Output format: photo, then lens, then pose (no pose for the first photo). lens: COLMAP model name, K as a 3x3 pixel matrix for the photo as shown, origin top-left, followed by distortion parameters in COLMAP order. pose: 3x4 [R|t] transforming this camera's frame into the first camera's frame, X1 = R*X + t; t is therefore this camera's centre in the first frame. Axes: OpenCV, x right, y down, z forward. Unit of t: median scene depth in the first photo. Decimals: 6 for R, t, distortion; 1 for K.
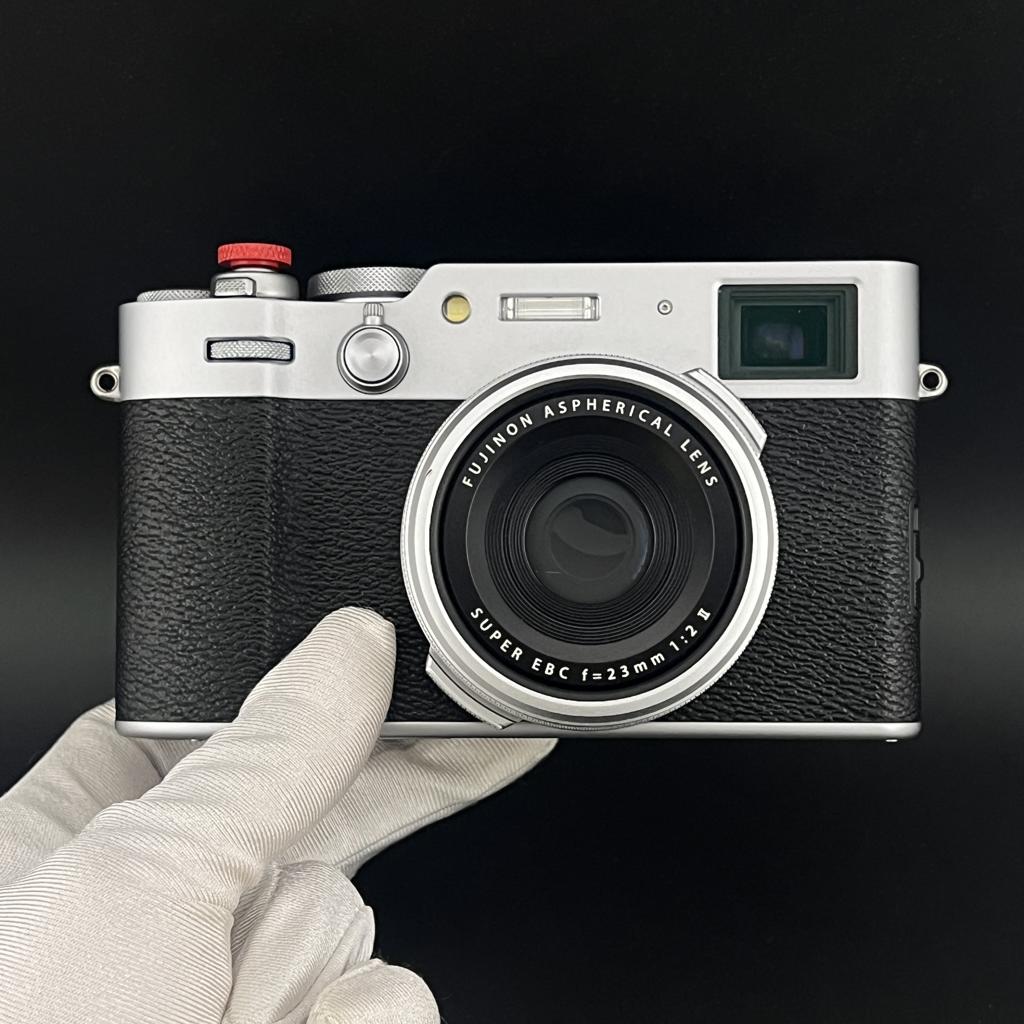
lens RADIAL K [[2153.8, 0, 514.4], [0, 2153.8, 524.0], [0, 0, 1]] dist [0.199643, -0.280791]
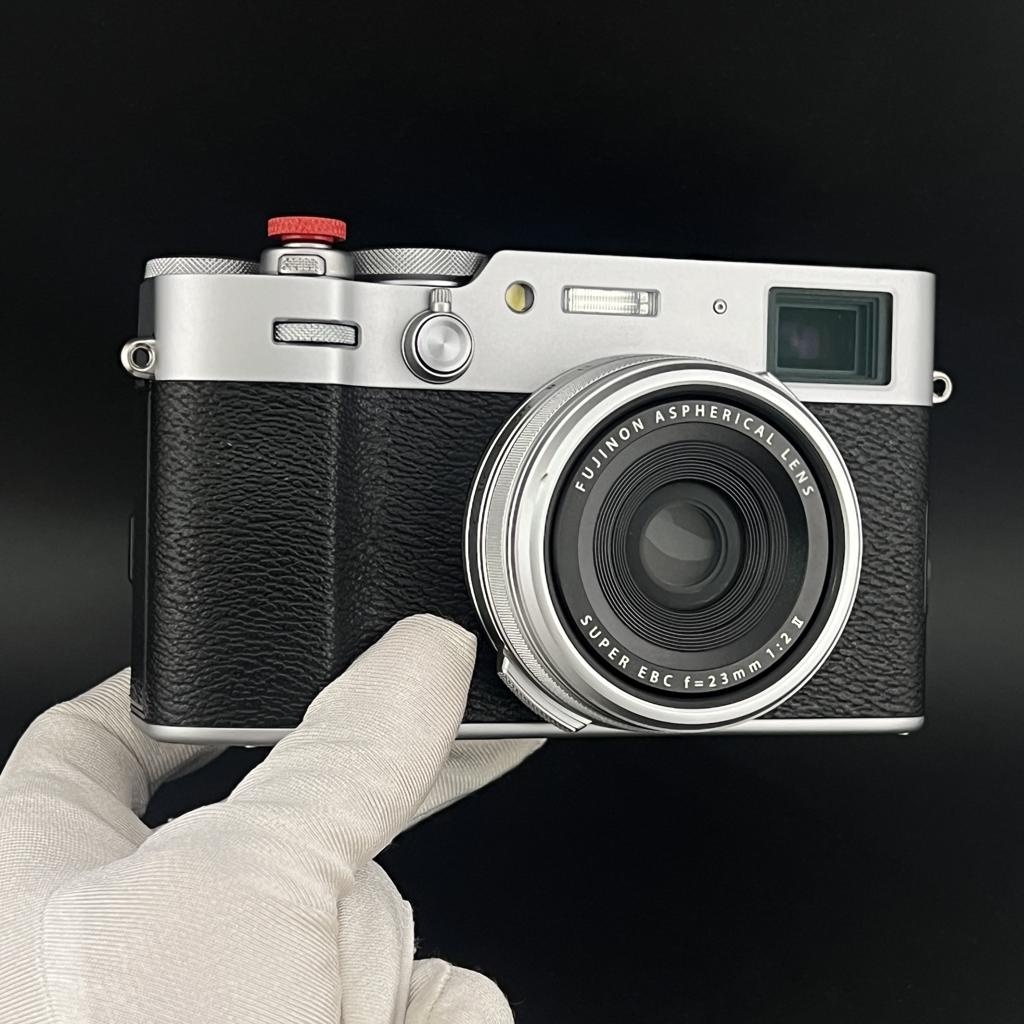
lens RADIAL K [[2127.1, 0, 487.3], [0, 2127.1, 558.9], [0, 0, 1]] dist [0.205415, -0.191581]
pose [[0.949212, 0.009422, 0.314496, -0.343146], [-0.032686, 0.997096, 0.068783, -0.048762], [-0.312935, -0.075569, 0.946764, 0.091290]]
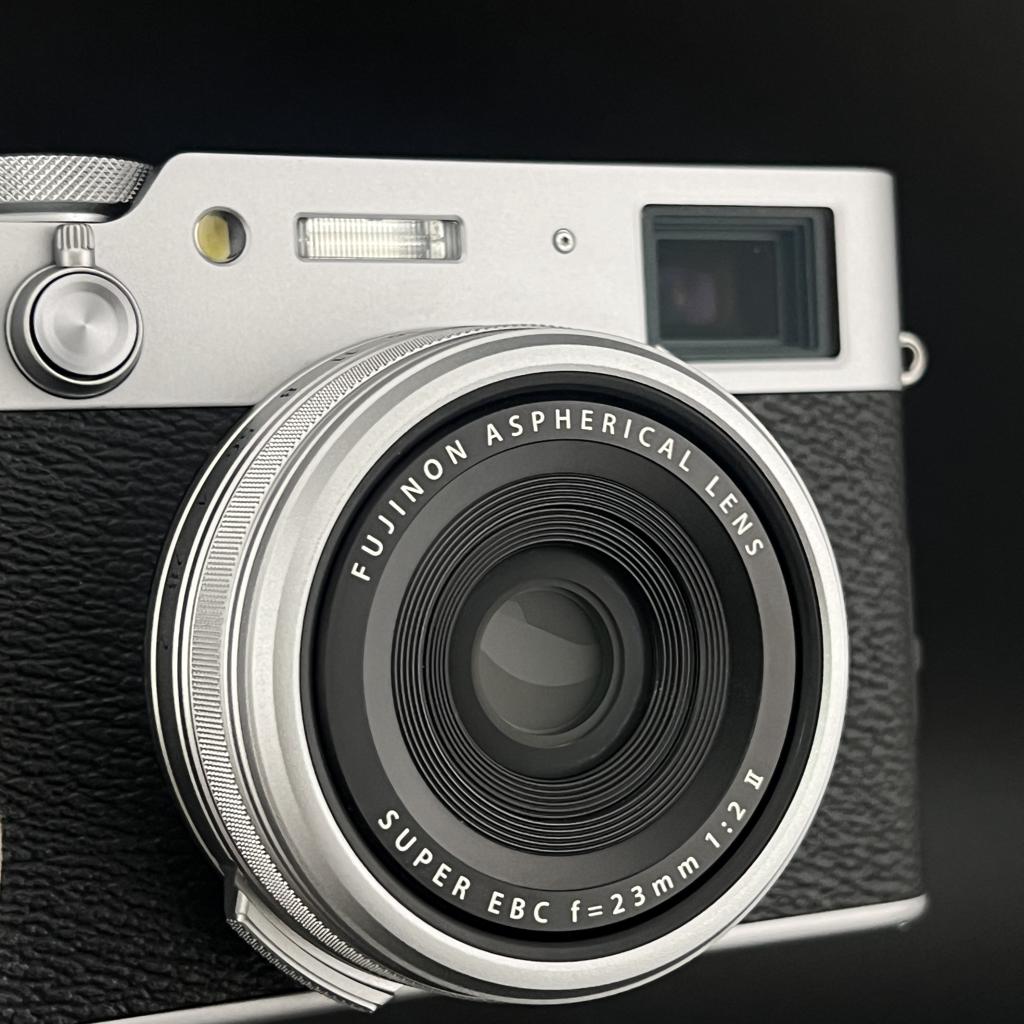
lens RADIAL K [[2153.8, 0, 514.4], [0, 2153.8, 524.0], [0, 0, 1]] dist [0.199643, -0.280791]
pose [[0.892355, -0.047063, 0.448873, -0.210481], [0.029546, 0.998507, 0.045953, -0.051118], [-0.450366, -0.027744, 0.892413, 0.482973]]
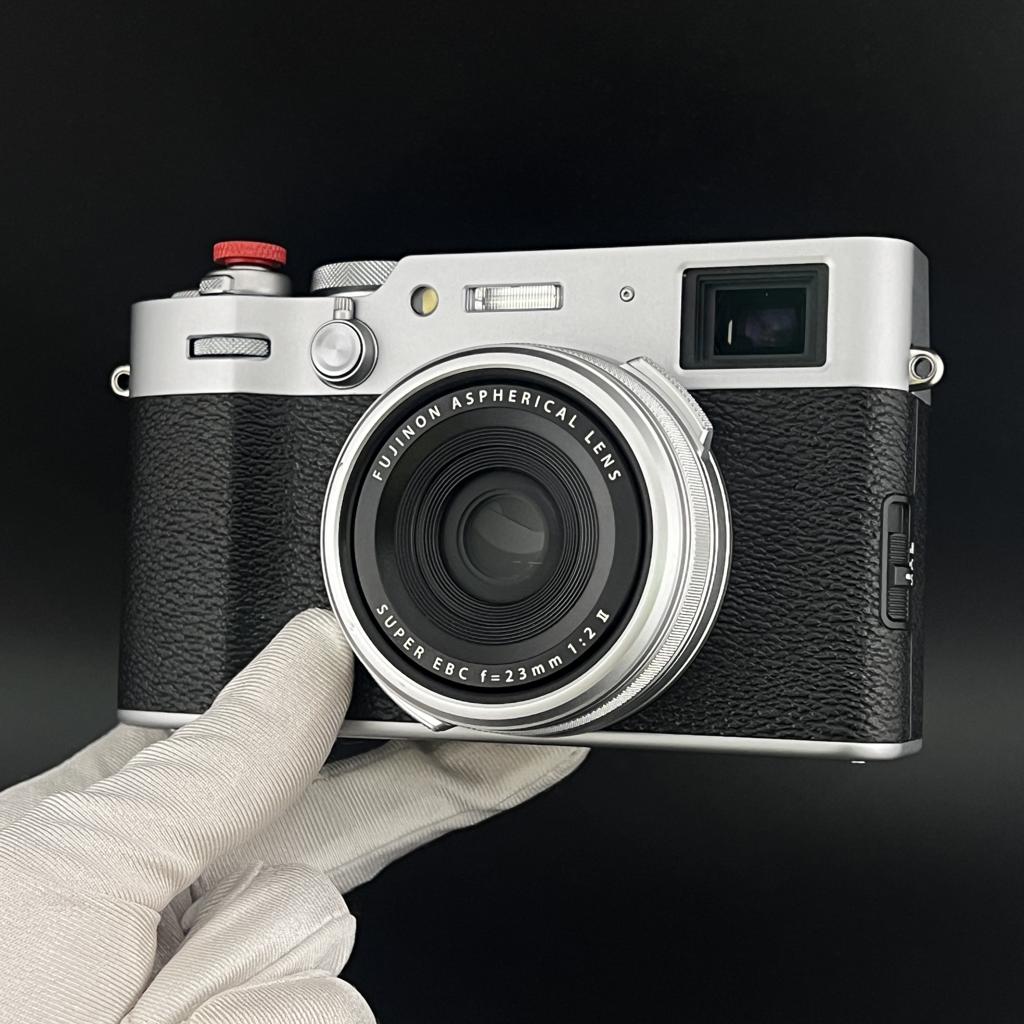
lens RADIAL K [[2153.8, 0, 514.4], [0, 2153.8, 524.0], [0, 0, 1]] dist [0.199643, -0.280791]
pose [[0.943533, 0.008916, -0.331158, 0.340156], [-0.012426, 0.999887, -0.008485, 0.009454], [0.331045, 0.012121, 0.943537, 0.090324]]
